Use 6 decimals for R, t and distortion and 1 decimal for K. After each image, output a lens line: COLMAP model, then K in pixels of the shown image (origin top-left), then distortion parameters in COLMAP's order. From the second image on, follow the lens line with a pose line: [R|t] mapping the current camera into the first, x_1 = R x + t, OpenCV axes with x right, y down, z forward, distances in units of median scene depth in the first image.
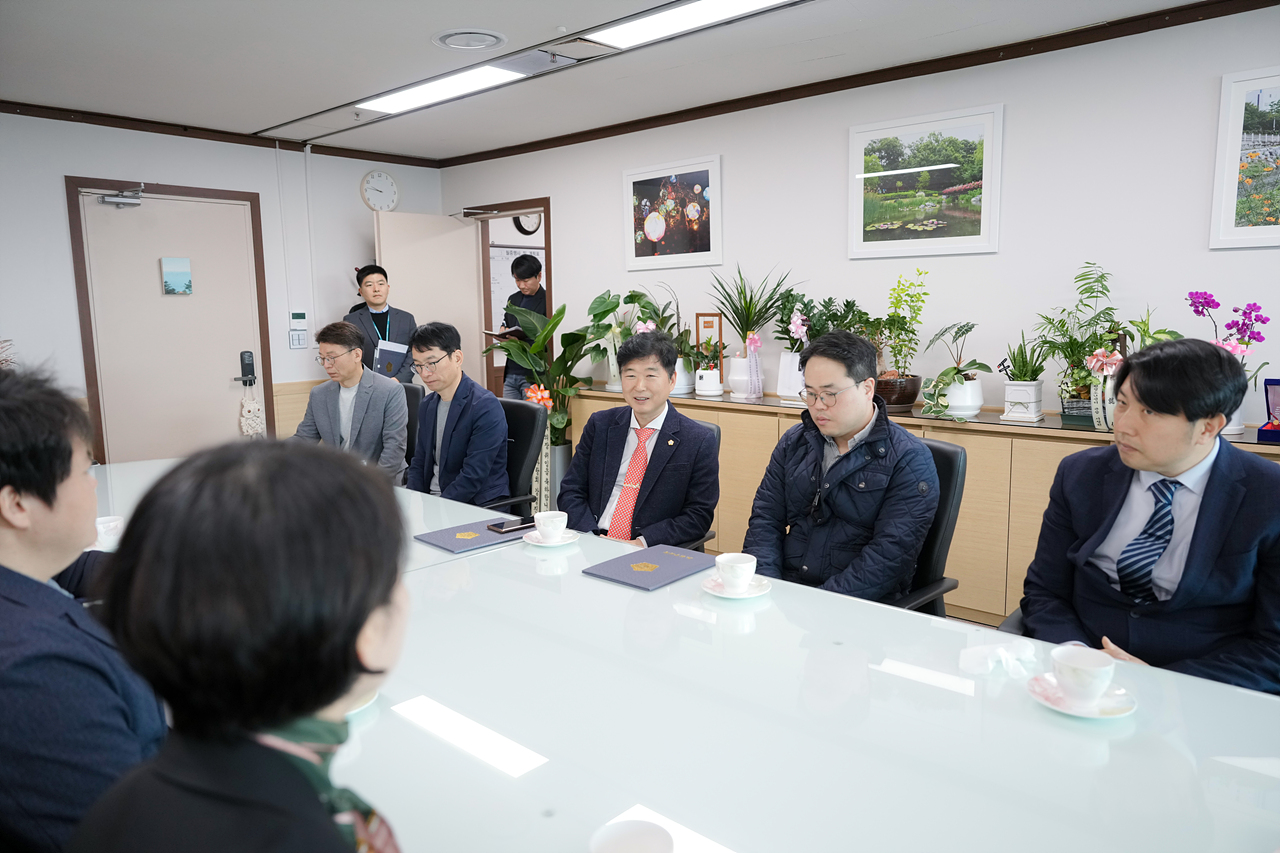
lens RADIAL K [[885.1, 0, 655.1], [0, 885.1, 429.4], [0, 0, 1]] dist [0.008190, 0.004690]
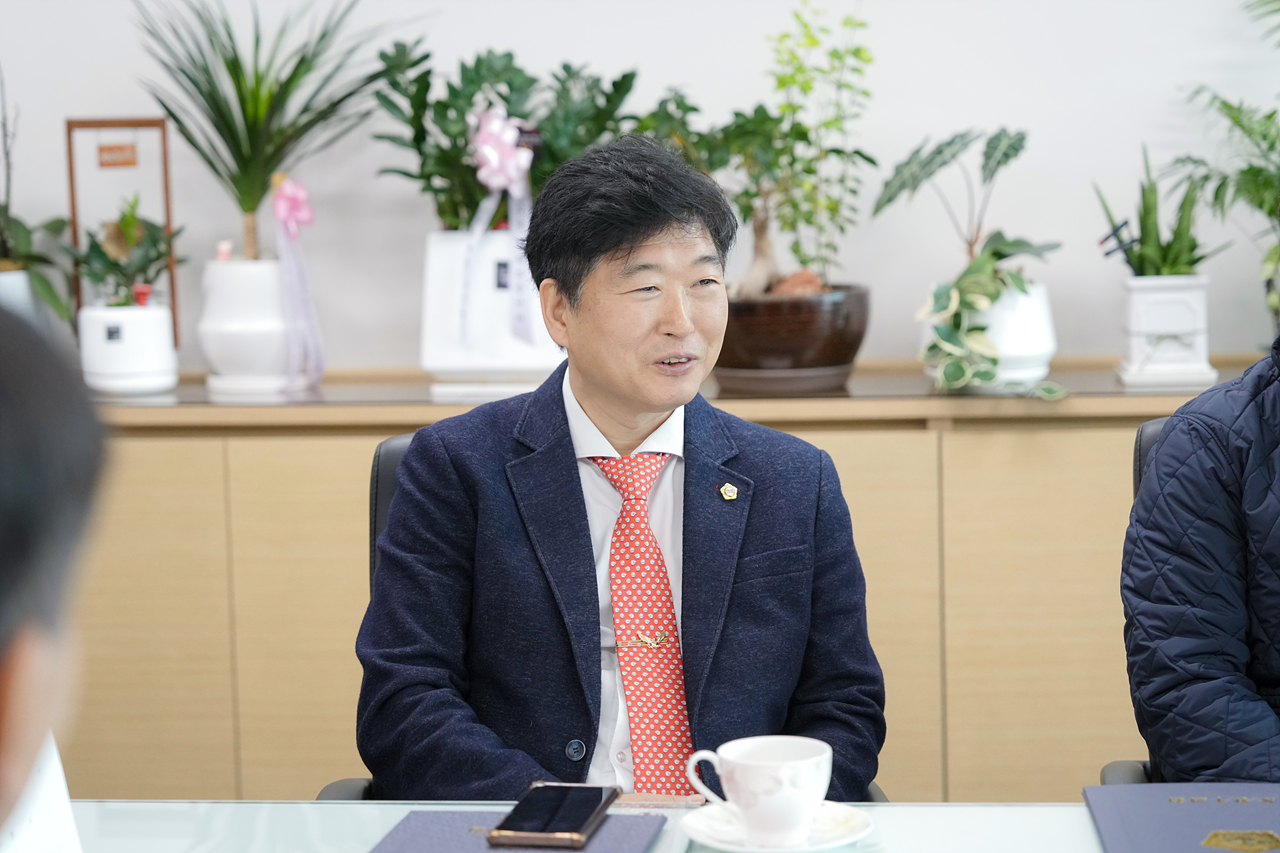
lens RADIAL K [[2837.0, 0, 640.0], [0, 2837.0, 426.5], [0, 0, 1]] dist [0.062578, -0.147037]
pose [[0.796472, -0.070484, 0.600554, -0.448805], [0.096511, 0.995269, -0.011185, 0.000134], [-0.596924, 0.066868, 0.799506, 0.156631]]
